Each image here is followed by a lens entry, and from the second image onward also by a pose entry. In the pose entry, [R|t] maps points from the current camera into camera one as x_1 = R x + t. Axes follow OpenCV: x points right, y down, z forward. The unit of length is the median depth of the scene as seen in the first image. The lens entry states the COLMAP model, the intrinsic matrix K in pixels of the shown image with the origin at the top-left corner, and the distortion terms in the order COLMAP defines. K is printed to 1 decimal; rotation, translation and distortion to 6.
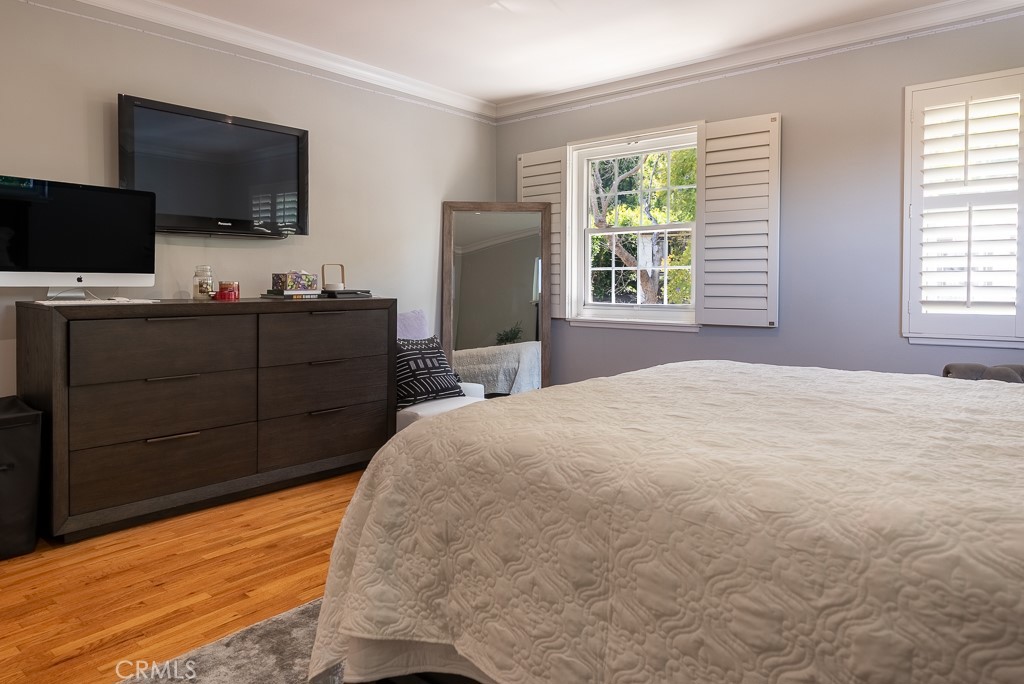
lens RADIAL K [[696.3, 0, 510.5], [0, 696.3, 292.0], [0, 0, 1]] dist [0.004617, 0.001007]
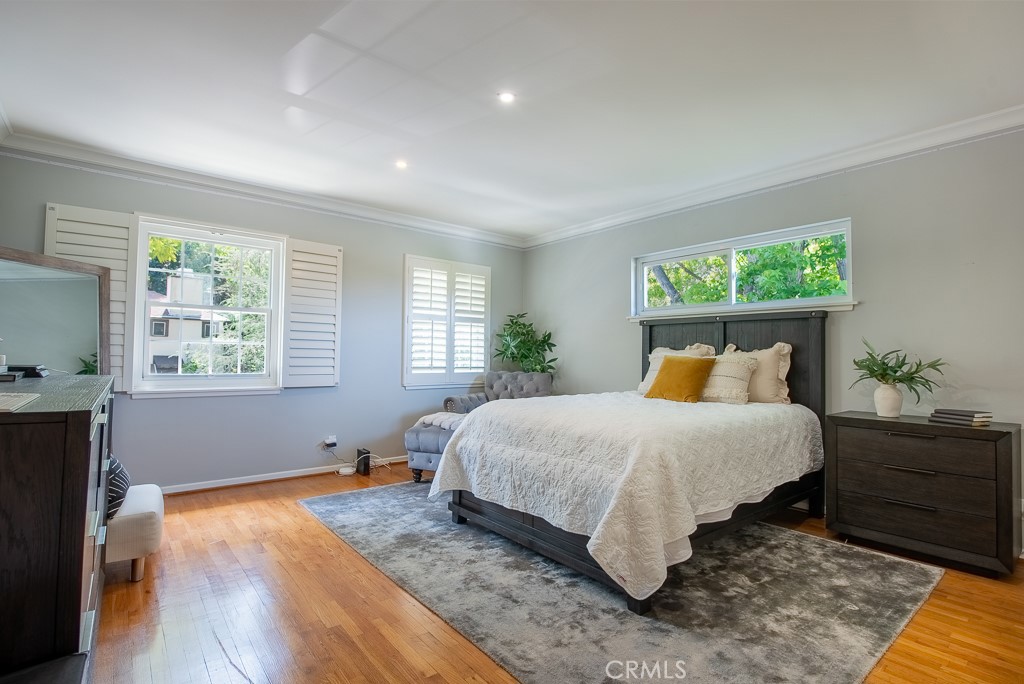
lens RADIAL K [[483.5, 0, 512.0], [0, 483.5, 342.0], [0, 0, 1]] dist [0.000240, 0.000008]
pose [[0.176062, 0.038735, 0.983617, -0.599006], [0.003423, 0.999195, -0.039961, -0.001541], [-0.984373, 0.010403, 0.175788, 0.441127]]
